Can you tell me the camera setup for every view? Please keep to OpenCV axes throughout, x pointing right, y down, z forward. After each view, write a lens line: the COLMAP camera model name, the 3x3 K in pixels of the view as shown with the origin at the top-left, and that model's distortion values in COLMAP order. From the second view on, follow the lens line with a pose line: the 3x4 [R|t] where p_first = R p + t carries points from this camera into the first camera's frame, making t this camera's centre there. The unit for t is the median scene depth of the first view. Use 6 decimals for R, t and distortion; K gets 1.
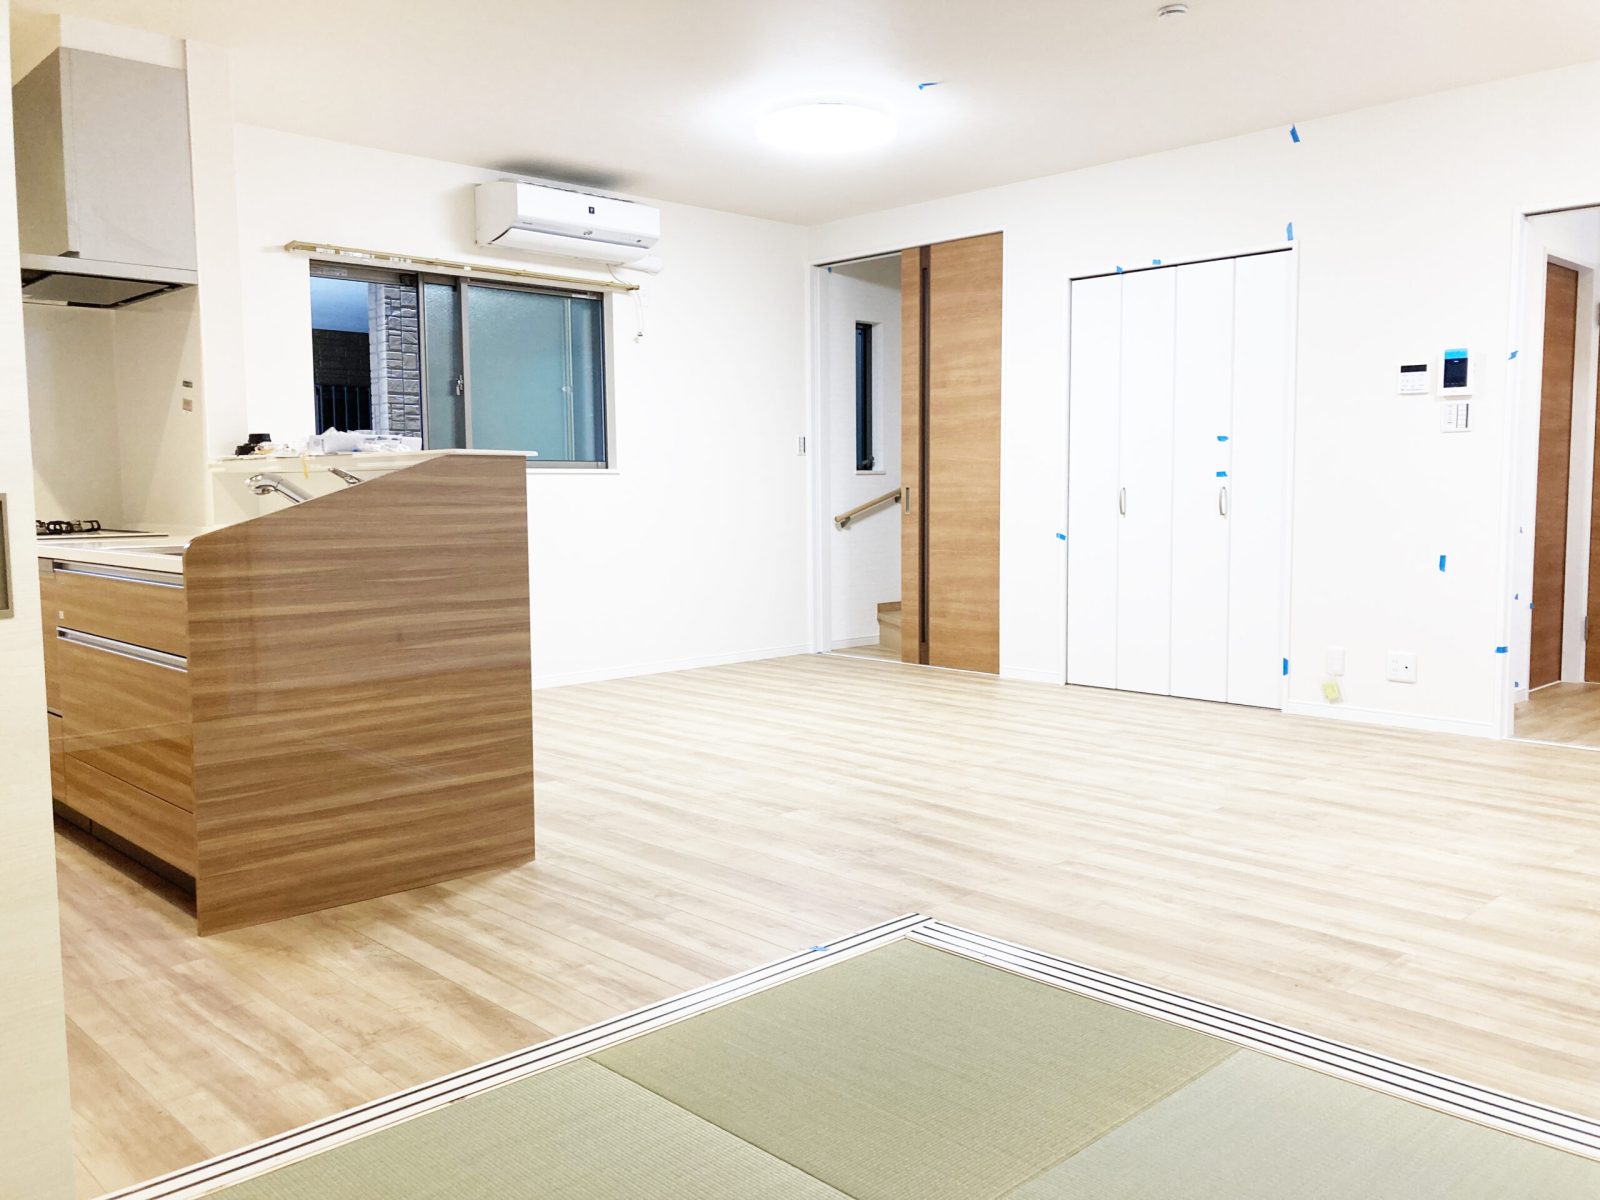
lens RADIAL K [[1313.1, 0, 814.0], [0, 1313.1, 586.7], [0, 0, 1]] dist [0.035614, -0.034615]
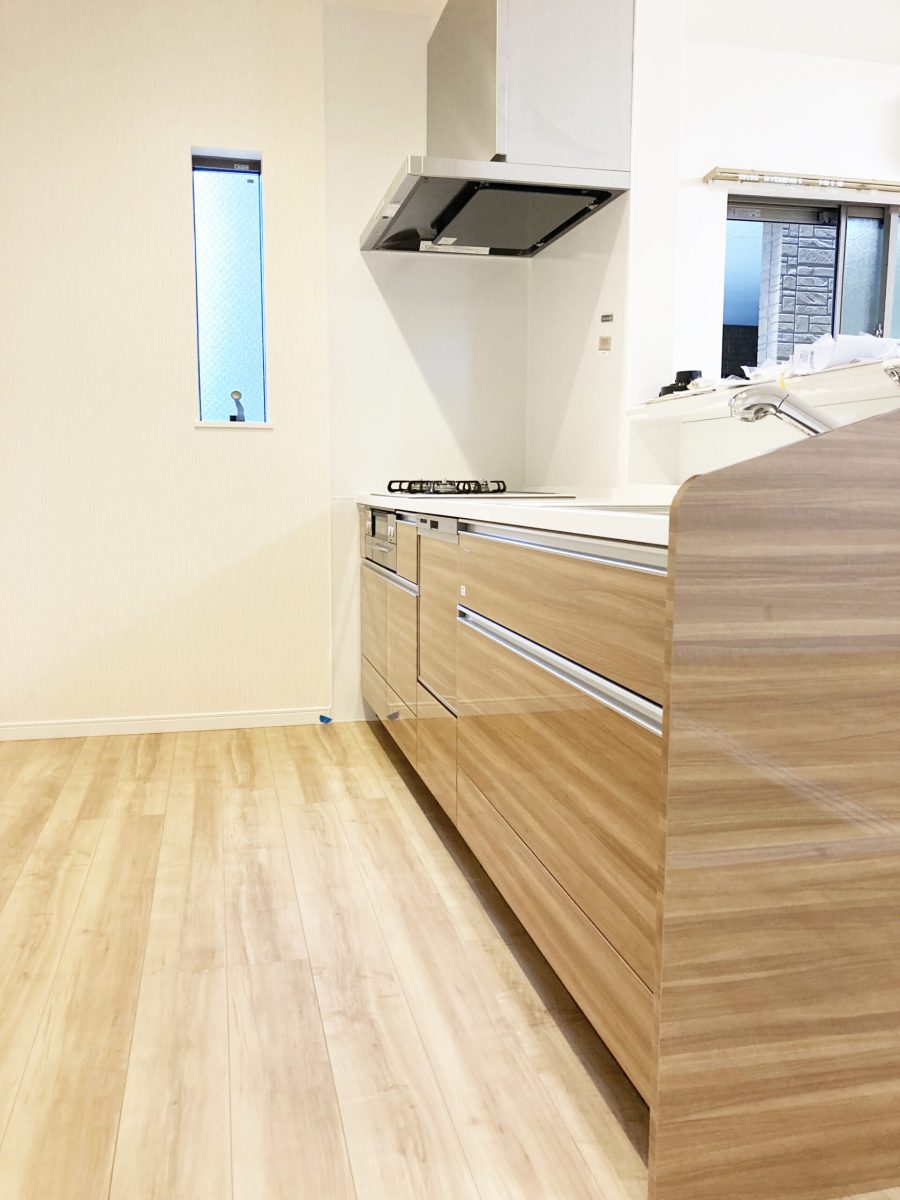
lens RADIAL K [[984.9, 0, 444.8], [0, 984.9, 600.6], [0, 0, 1]] dist [0.035614, -0.034615]
pose [[0.855483, 0.072938, -0.512669, -0.290849], [-0.050992, 0.997084, 0.056768, -0.004944], [0.515315, -0.022423, 0.856708, 0.516275]]
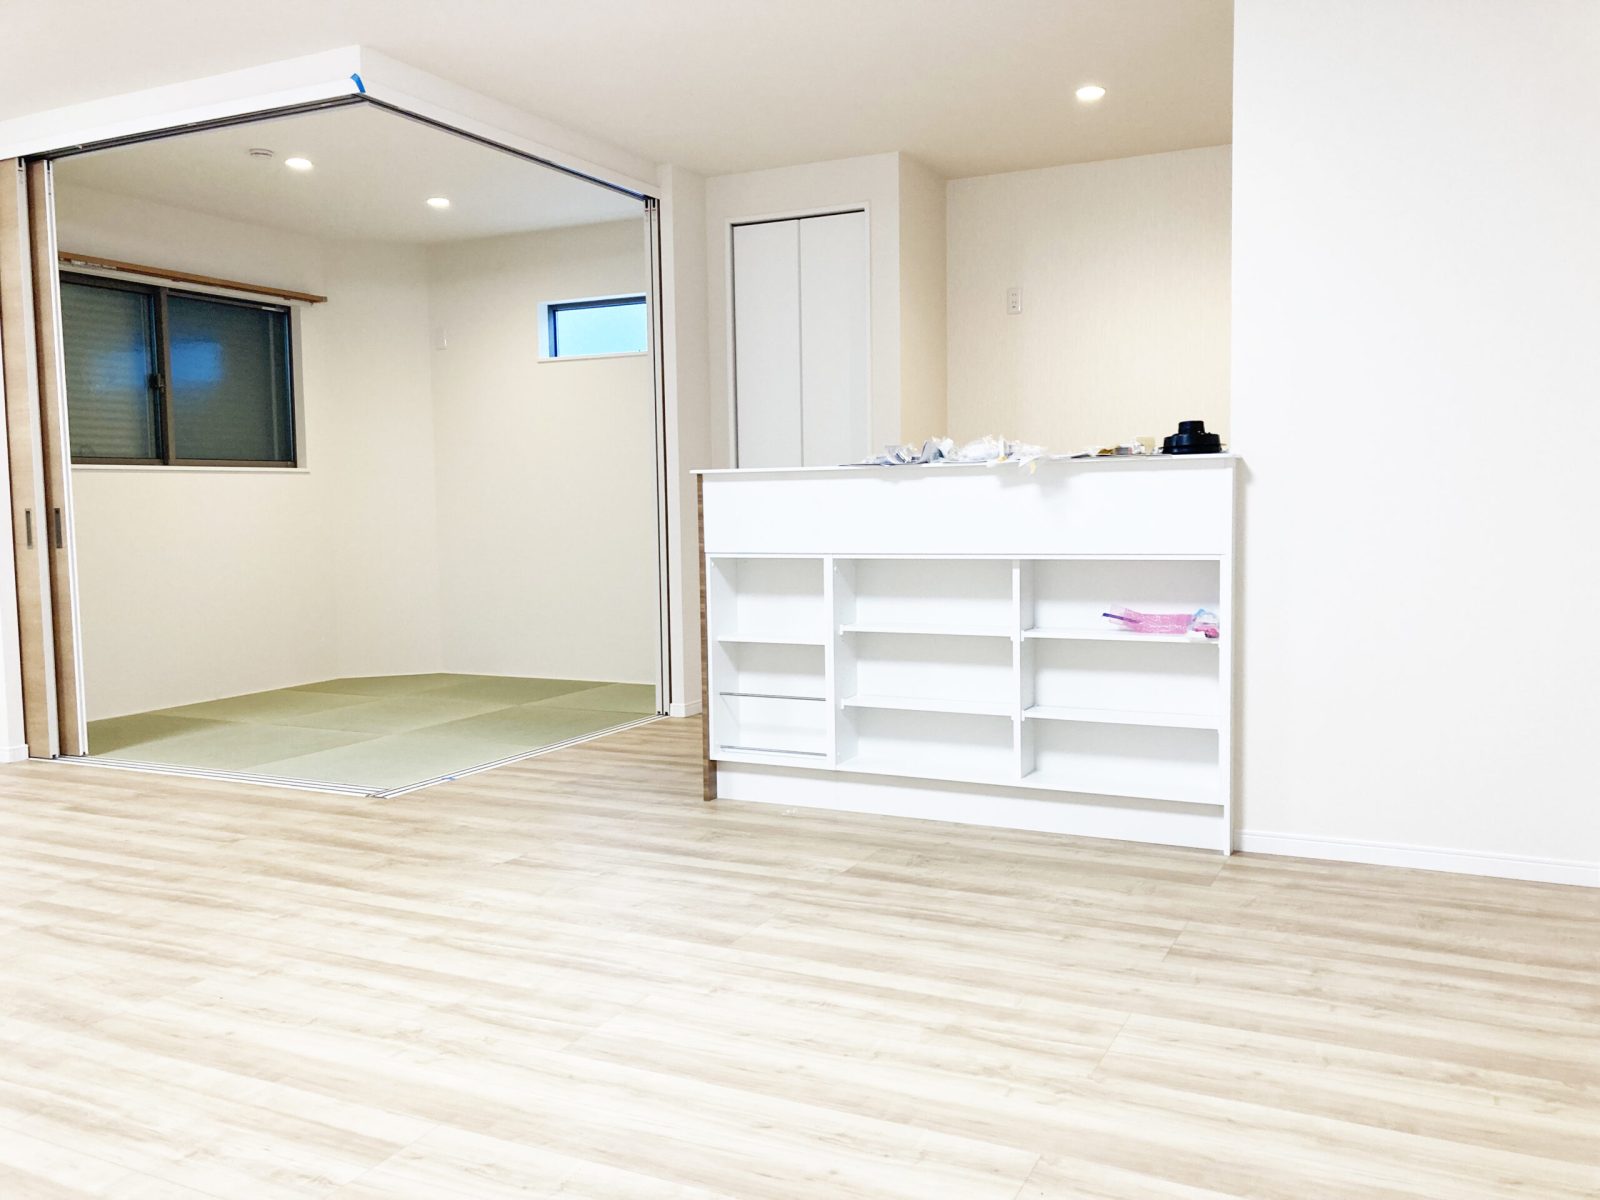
lens RADIAL K [[1313.1, 0, 810.8], [0, 1313.1, 583.2], [0, 0, 1]] dist [0.035614, -0.034615]
pose [[-0.941221, 0.038893, -0.335545, 0.097697], [-0.007816, 0.990576, 0.136741, -0.164319], [0.337701, 0.131326, -0.932047, 2.162284]]
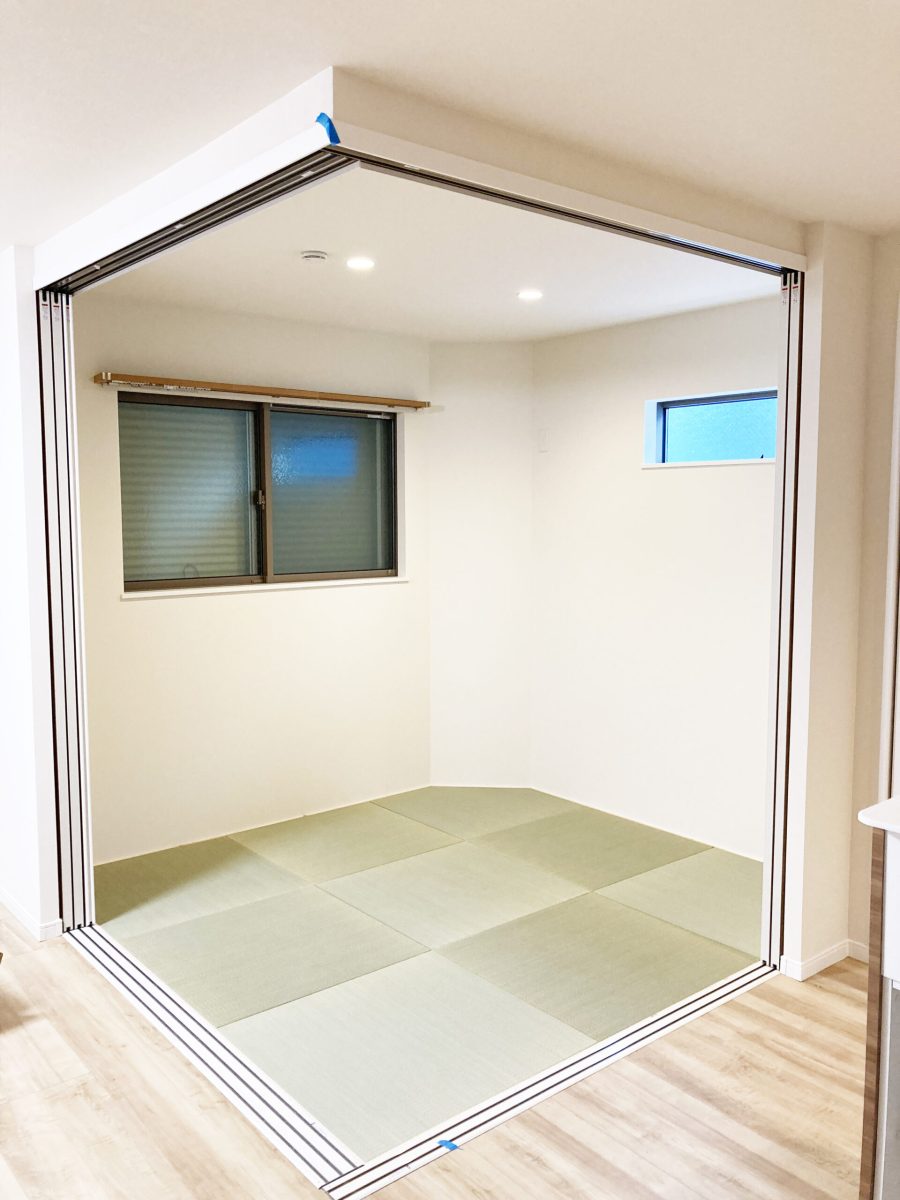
lens RADIAL K [[984.9, 0, 467.6], [0, 984.9, 600.7], [0, 0, 1]] dist [0.035614, -0.034615]
pose [[-0.997829, -0.004173, 0.065733, -0.056067], [0.007187, 0.985133, 0.171642, -0.279638], [-0.065472, 0.171742, -0.982964, 1.431675]]
